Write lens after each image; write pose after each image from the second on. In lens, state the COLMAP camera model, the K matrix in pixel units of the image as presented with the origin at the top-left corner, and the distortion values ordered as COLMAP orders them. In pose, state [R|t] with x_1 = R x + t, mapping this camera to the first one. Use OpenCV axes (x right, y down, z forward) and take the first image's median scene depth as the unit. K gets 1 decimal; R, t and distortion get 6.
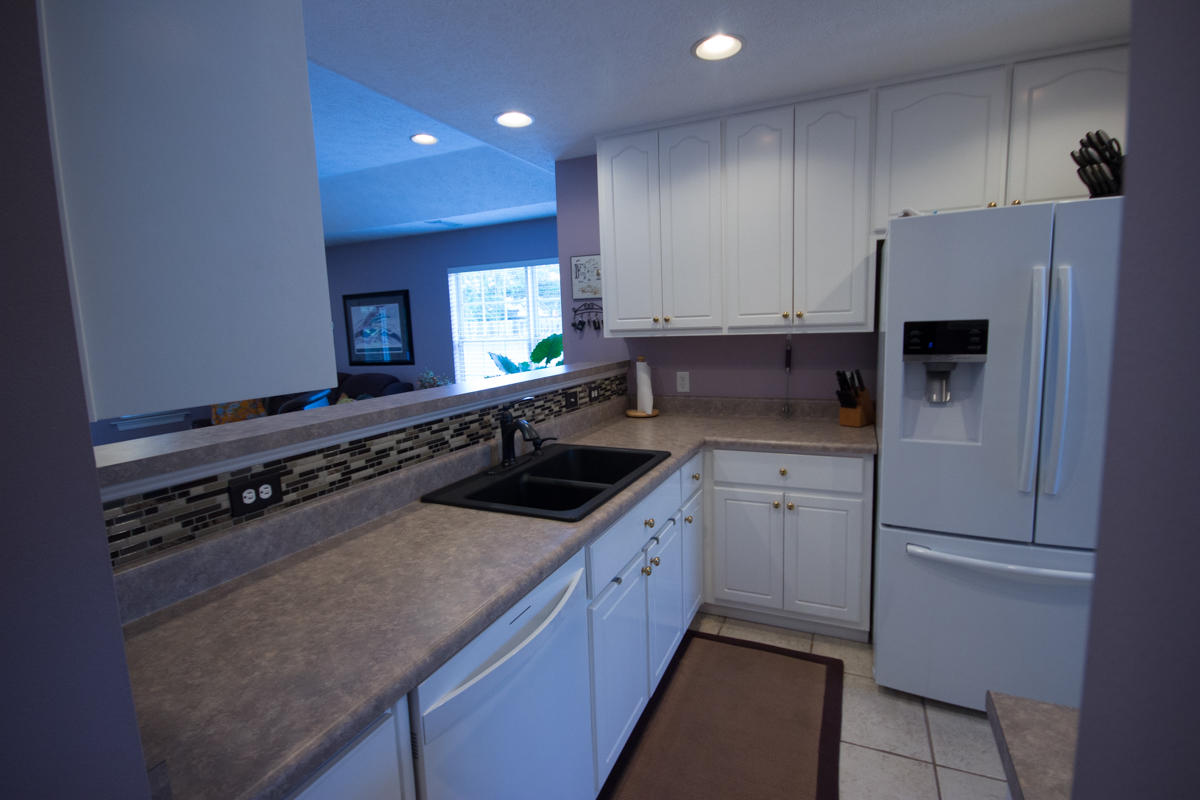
lens RADIAL K [[554.0, 0, 613.2], [0, 554.0, 400.3], [0, 0, 1]] dist [-0.000980, -0.000012]
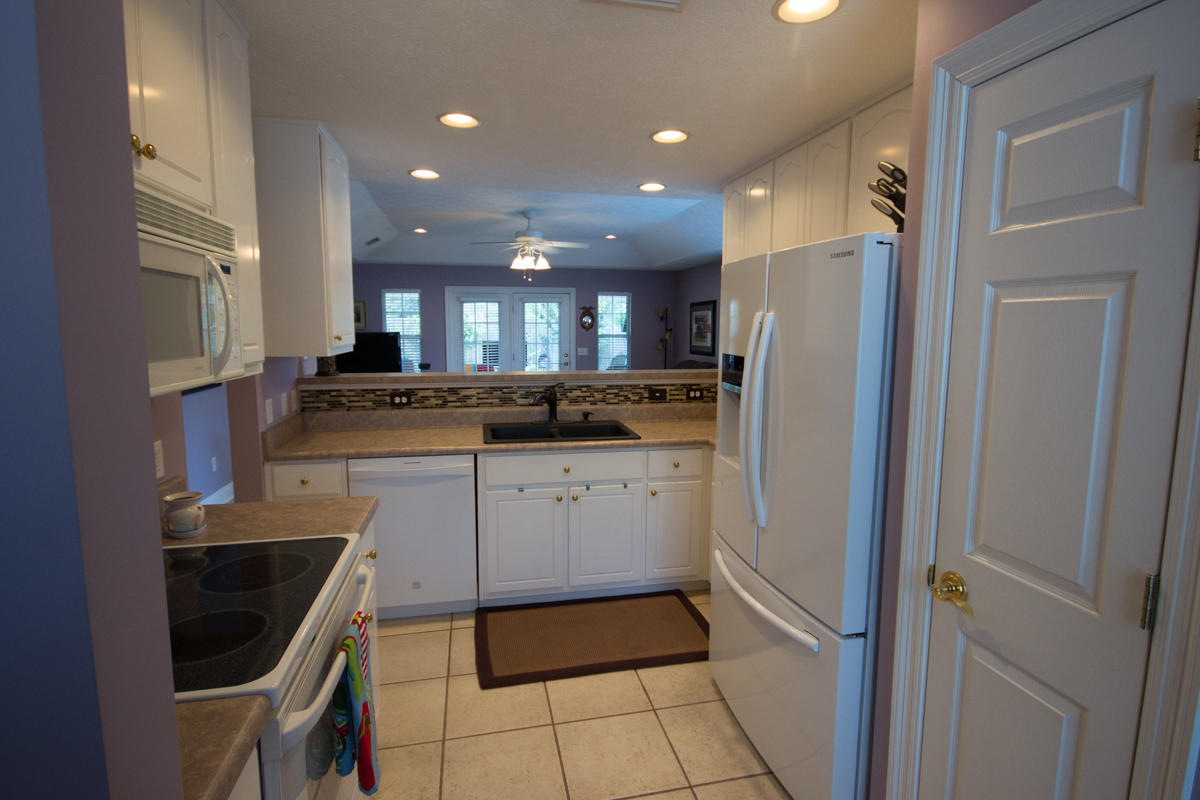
lens RADIAL K [[587.6, 0, 600.0], [0, 587.6, 400.0], [0, 0, 1]] dist [-0.005723, -0.001244]
pose [[0.592526, 0.135240, -0.794118, 1.565622], [-0.135567, 0.988487, 0.067190, -0.103041], [0.794062, 0.067845, 0.604039, 0.082097]]
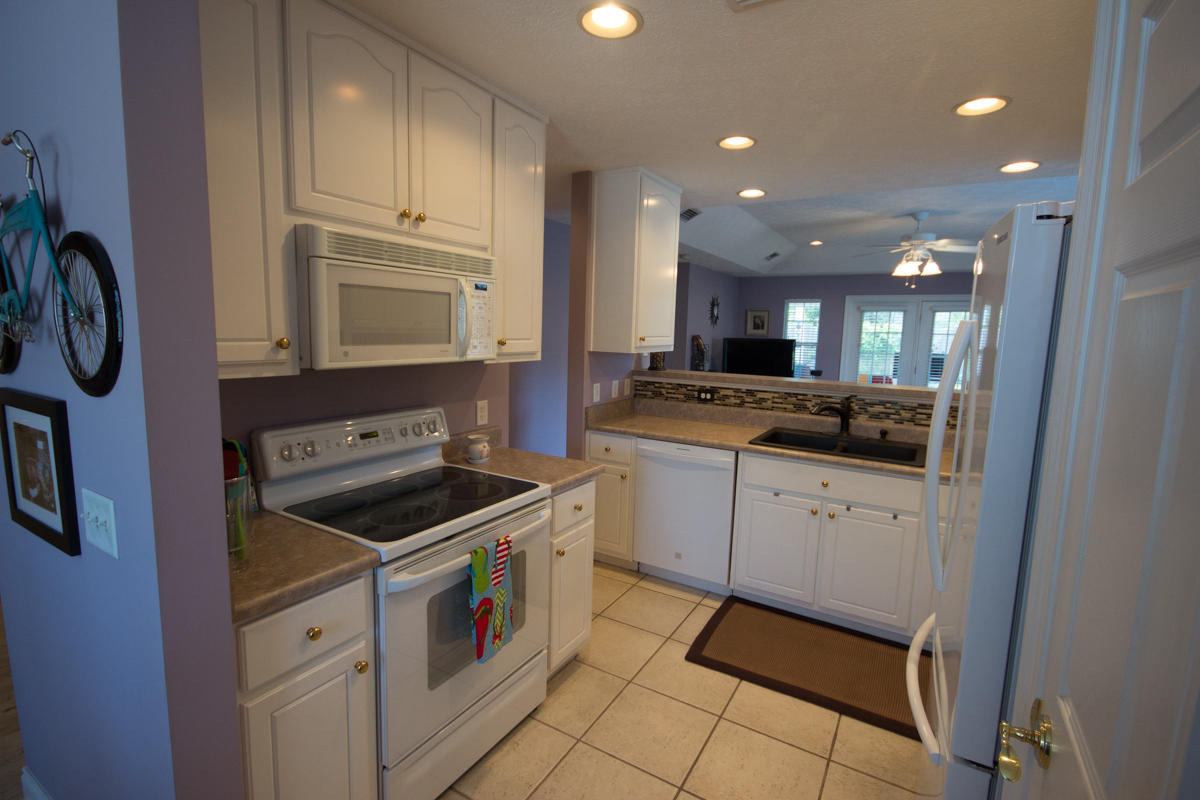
lens RADIAL K [[554.0, 0, 613.2], [0, 554.0, 400.3], [0, 0, 1]] dist [-0.000980, -0.000012]
pose [[-0.115619, 0.157830, -0.980674, 1.737709], [-0.162756, 0.970941, 0.175452, -0.182545], [0.979869, 0.179897, -0.086572, 0.606857]]
